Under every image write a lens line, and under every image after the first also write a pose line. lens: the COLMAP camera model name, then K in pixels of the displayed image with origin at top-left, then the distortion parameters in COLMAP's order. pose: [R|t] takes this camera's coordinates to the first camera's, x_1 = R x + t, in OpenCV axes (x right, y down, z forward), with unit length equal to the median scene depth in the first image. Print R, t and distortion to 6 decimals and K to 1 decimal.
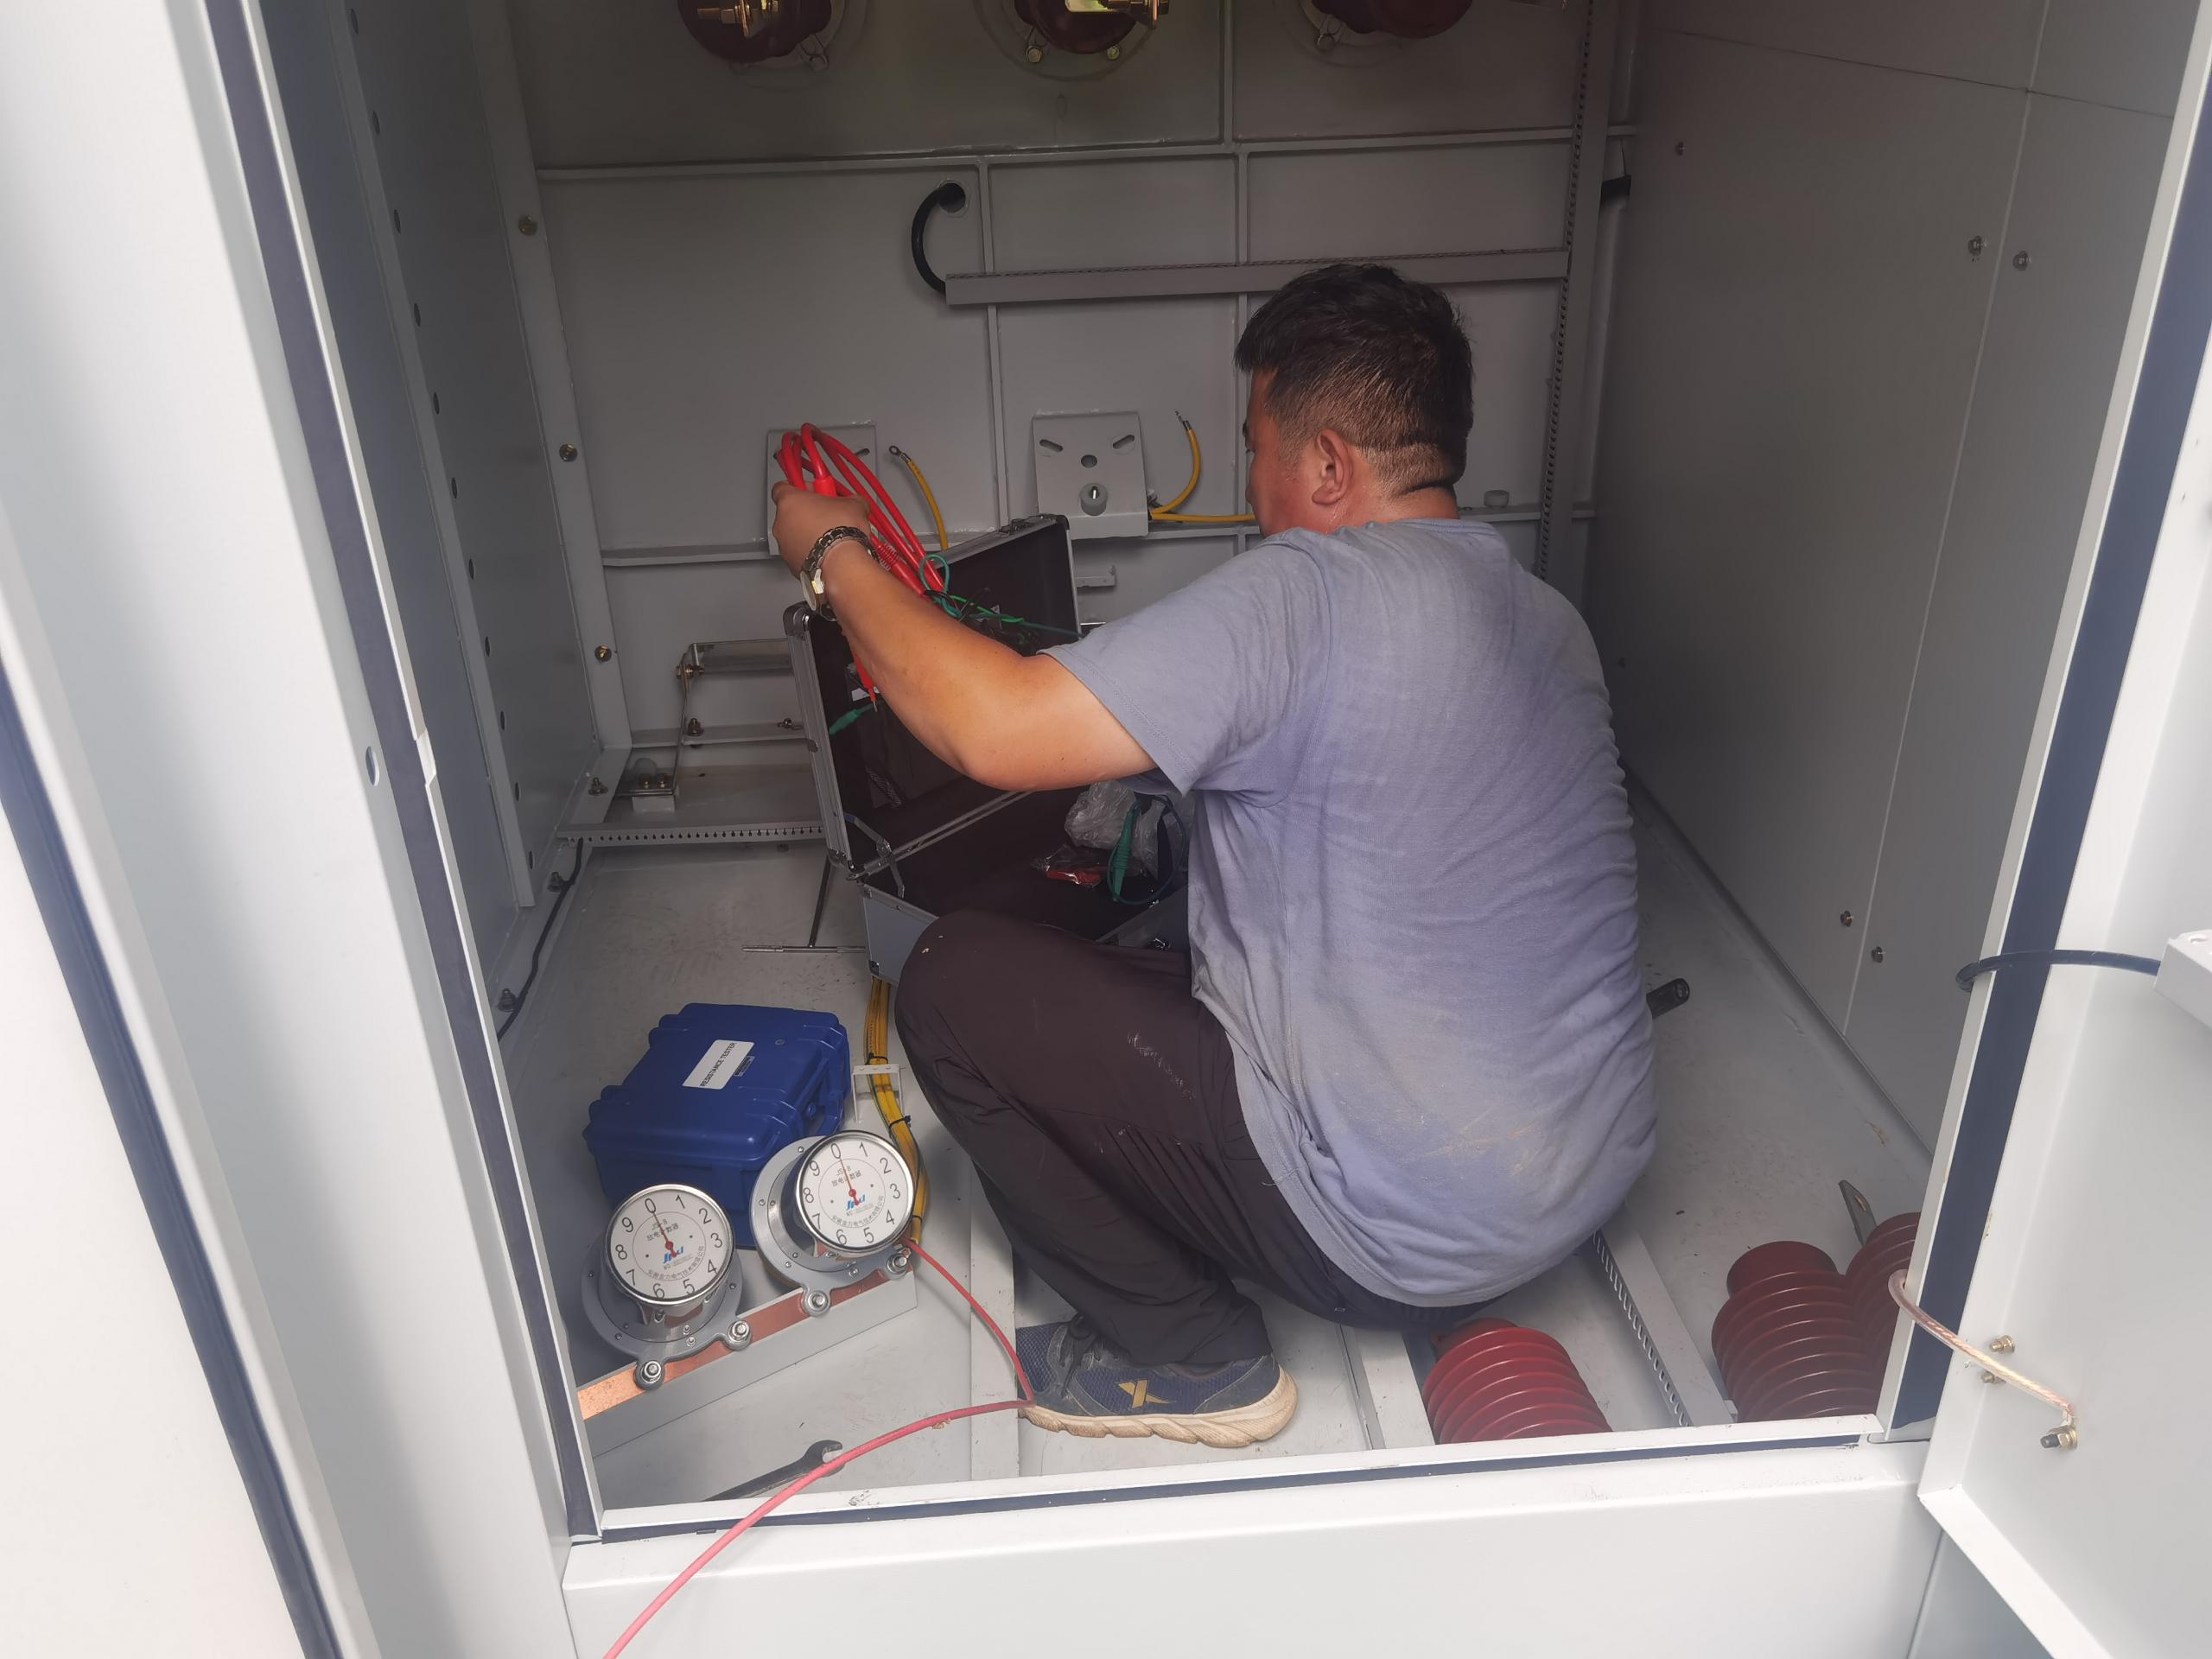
lens RADIAL K [[1764.7, 0, 1130.6], [0, 1764.7, 831.8], [0, 0, 1]] dist [-0.067391, 0.183360]
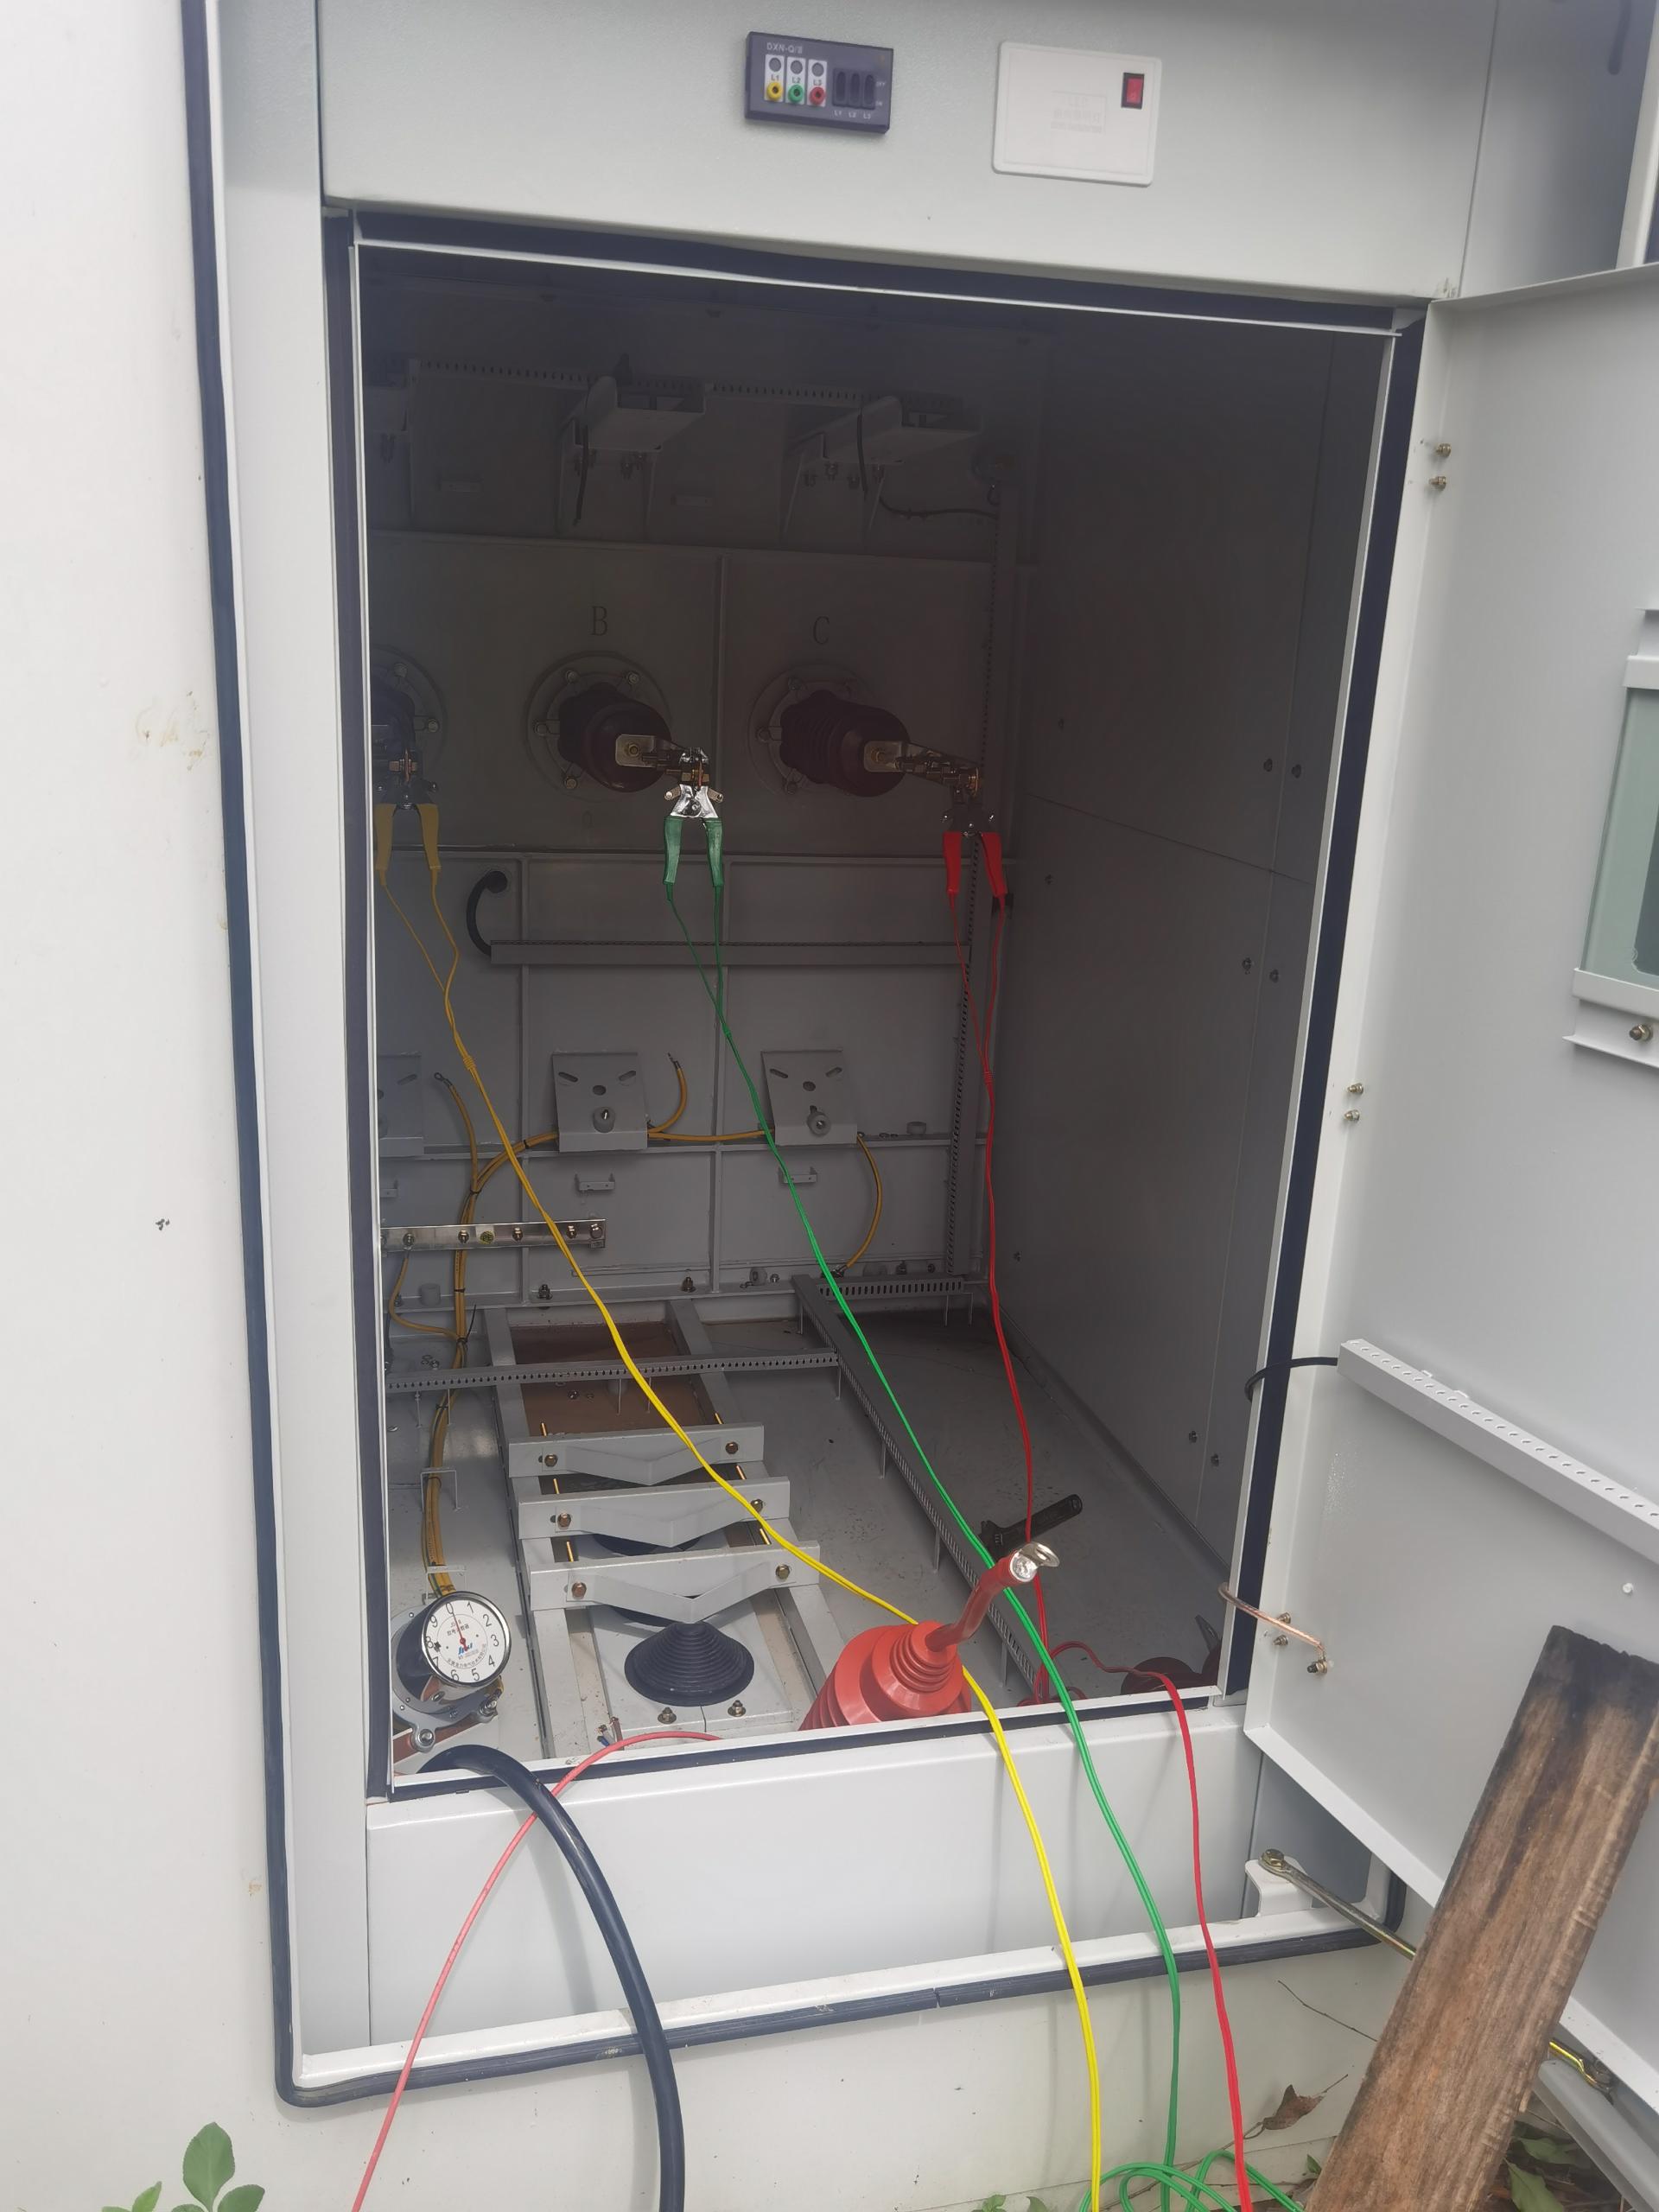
lens RADIAL K [[1743.4, 0, 829.5], [0, 1743.4, 1106.0], [0, 0, 1]] dist [0.062256, -0.088071]
pose [[0.983500, 0.028287, 0.178685, -0.131481], [0.009005, 0.978821, -0.204518, 0.086100], [-0.180686, 0.202752, 0.962416, -0.341001]]
